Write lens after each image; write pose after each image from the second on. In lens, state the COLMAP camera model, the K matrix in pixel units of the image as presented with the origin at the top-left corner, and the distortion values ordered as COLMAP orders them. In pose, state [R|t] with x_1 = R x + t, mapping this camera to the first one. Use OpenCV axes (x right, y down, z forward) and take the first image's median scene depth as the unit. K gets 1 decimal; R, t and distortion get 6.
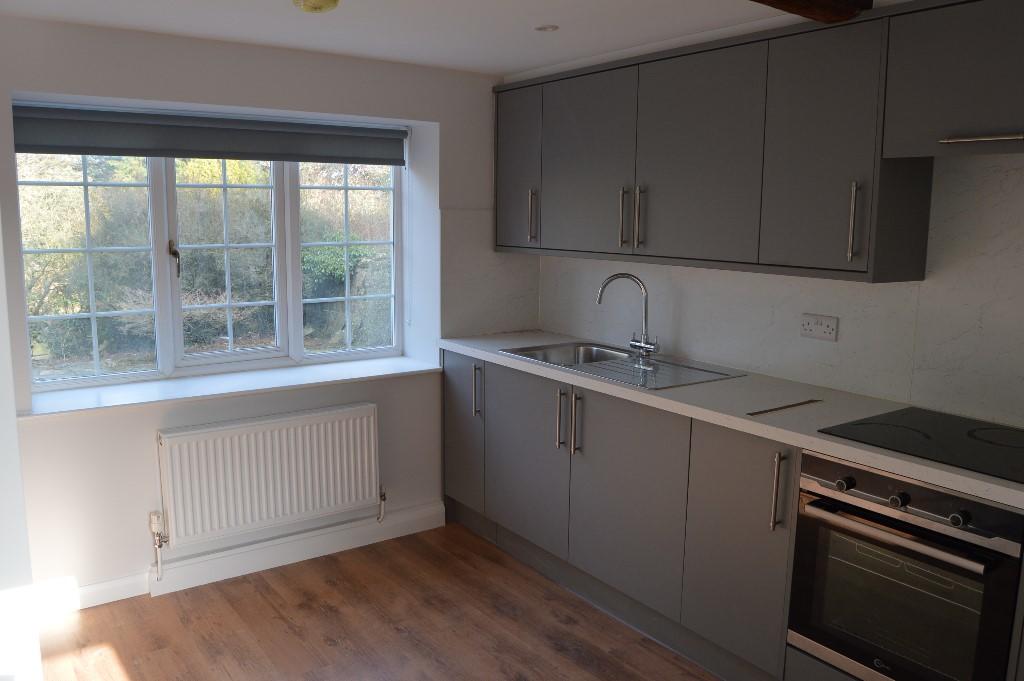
lens RADIAL K [[813.5, 0, 512.2], [0, 813.5, 343.4], [0, 0, 1]] dist [-0.073513, 0.006024]
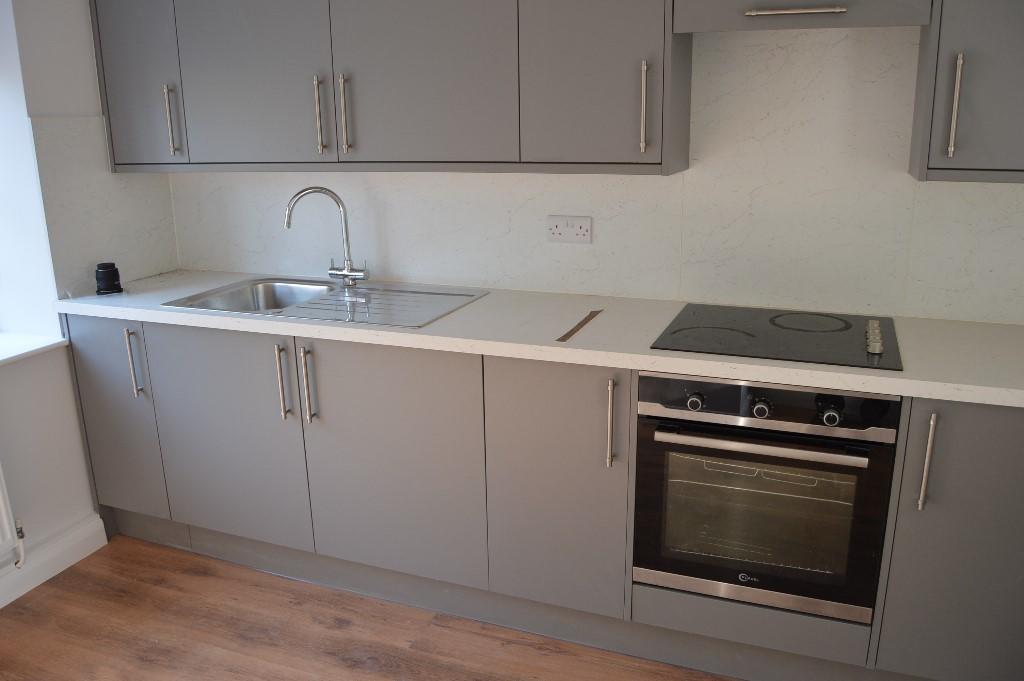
lens RADIAL K [[813.5, 0, 512.2], [0, 813.5, 338.5], [0, 0, 1]] dist [-0.073513, 0.006024]
pose [[0.837594, -0.170441, 0.519024, -0.148155], [0.113175, 0.983610, 0.140365, -0.031064], [-0.534441, -0.058829, 0.843156, 0.229674]]
